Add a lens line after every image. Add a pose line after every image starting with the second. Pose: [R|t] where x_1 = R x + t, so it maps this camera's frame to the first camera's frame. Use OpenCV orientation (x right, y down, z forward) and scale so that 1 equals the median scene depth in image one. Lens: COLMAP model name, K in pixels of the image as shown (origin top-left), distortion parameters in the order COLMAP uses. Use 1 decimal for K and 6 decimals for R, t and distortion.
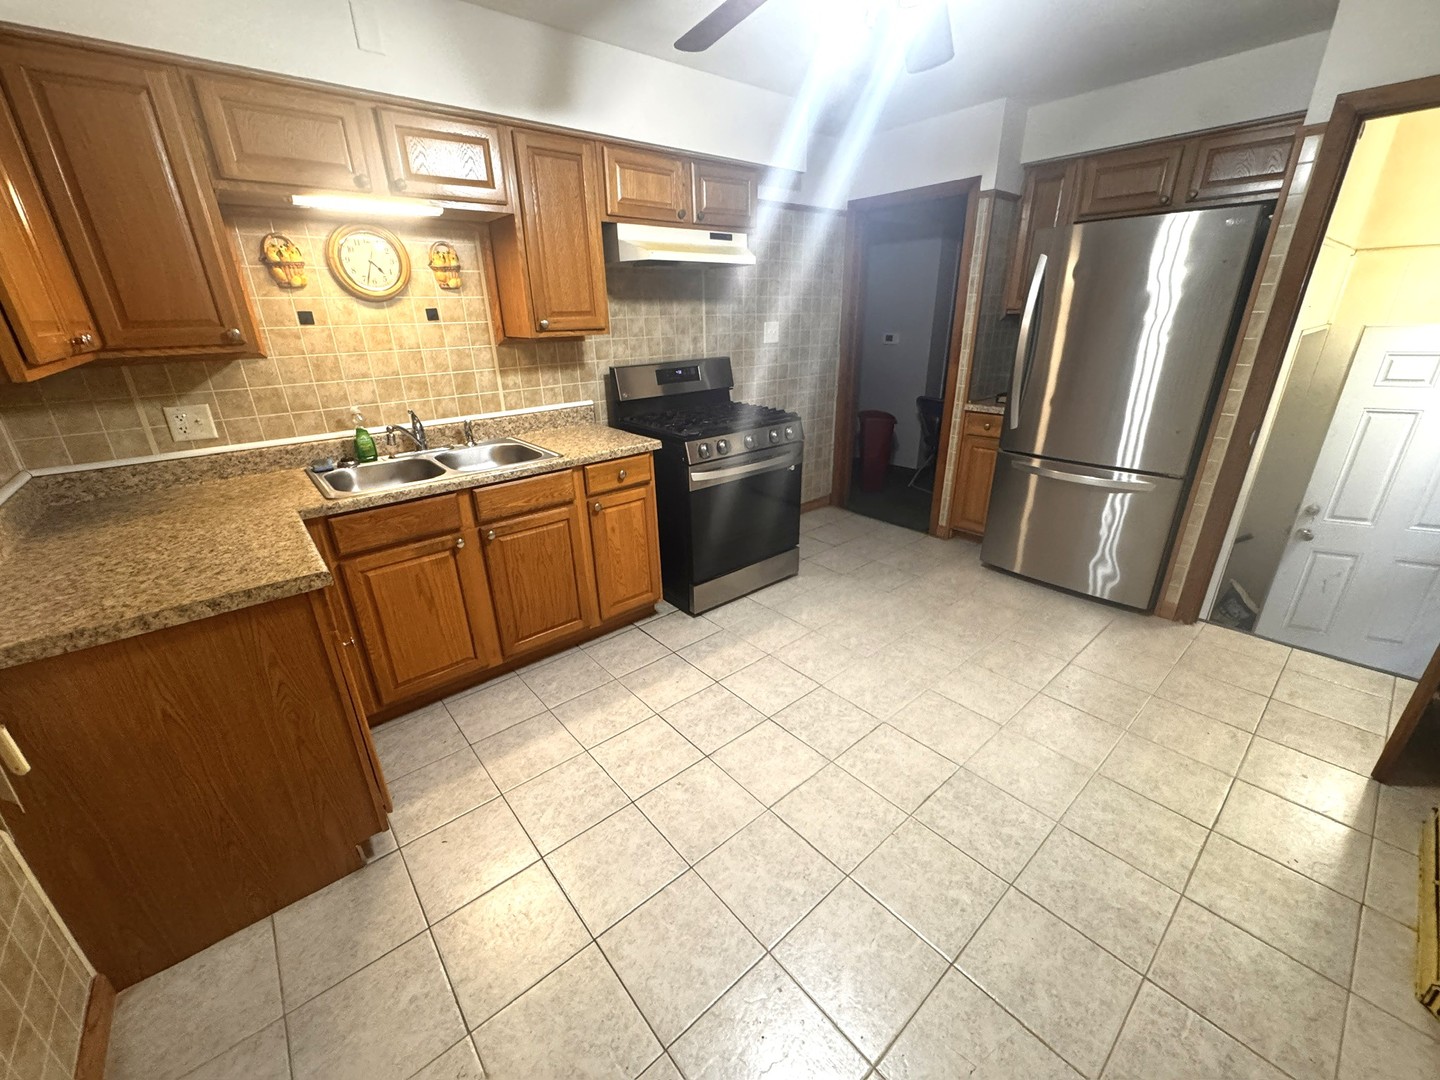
lens RADIAL K [[576.3, 0, 718.0], [0, 576.3, 537.5], [0, 0, 1]] dist [-0.000178, 0.000136]
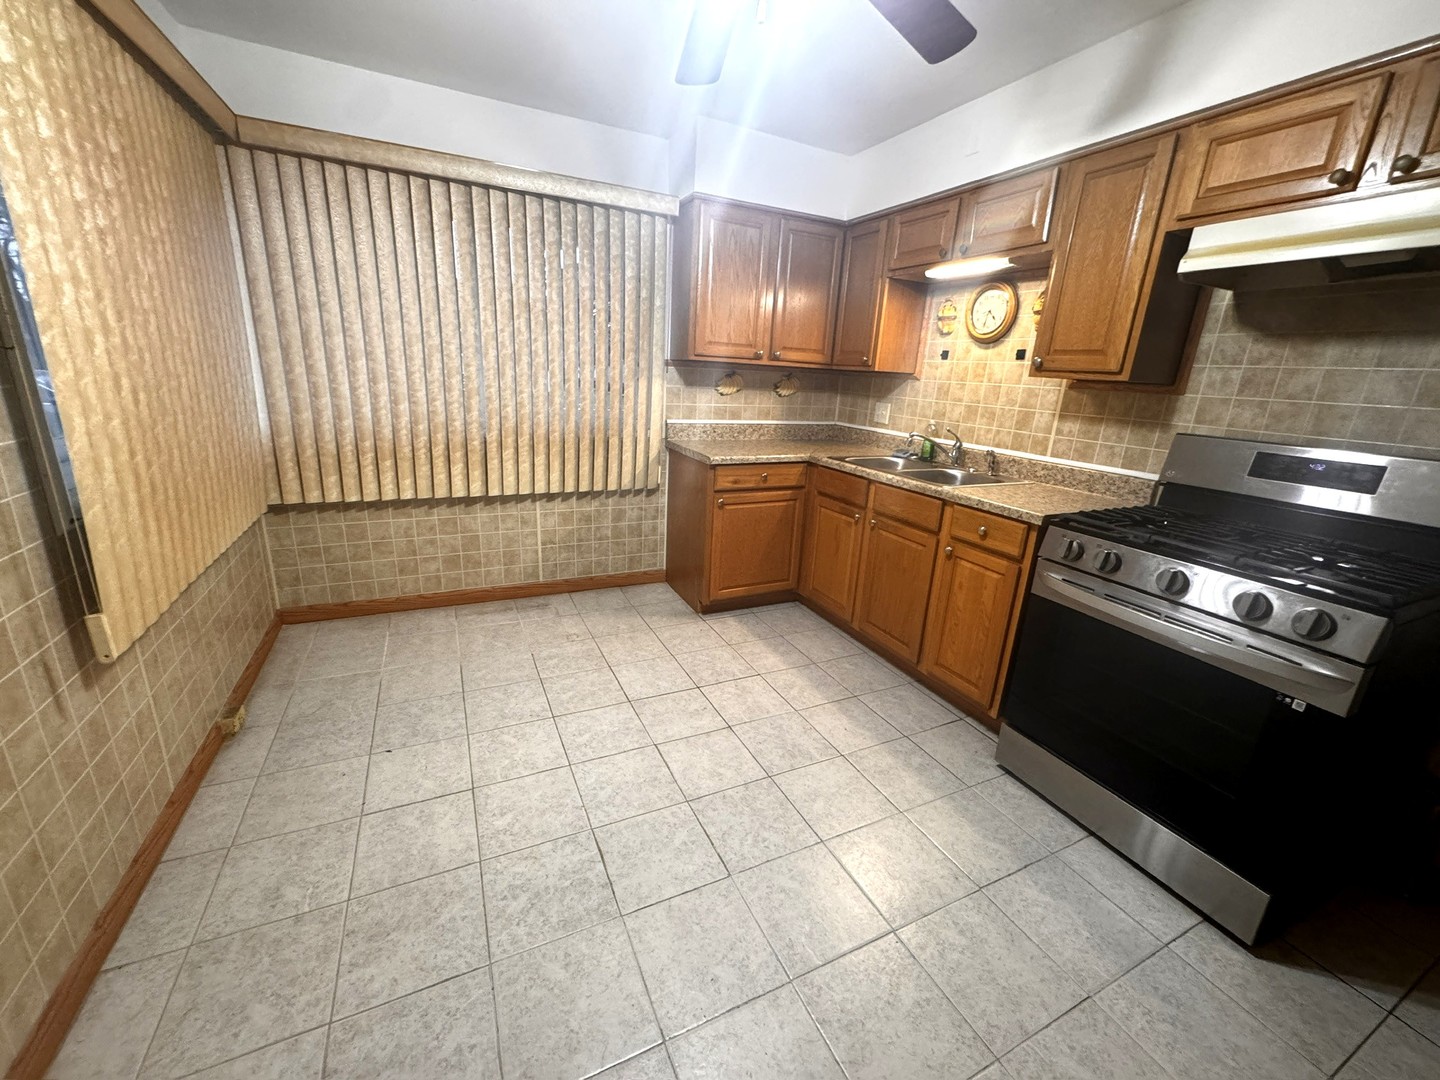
lens RADIAL K [[576.3, 0, 718.0], [0, 576.3, 537.5], [0, 0, 1]] dist [-0.000178, 0.000136]
pose [[-0.254304, 0.277663, -0.926409, 0.742192], [-0.400598, 0.841618, 0.362216, -0.257963], [0.880256, 0.463230, -0.102796, 0.757756]]
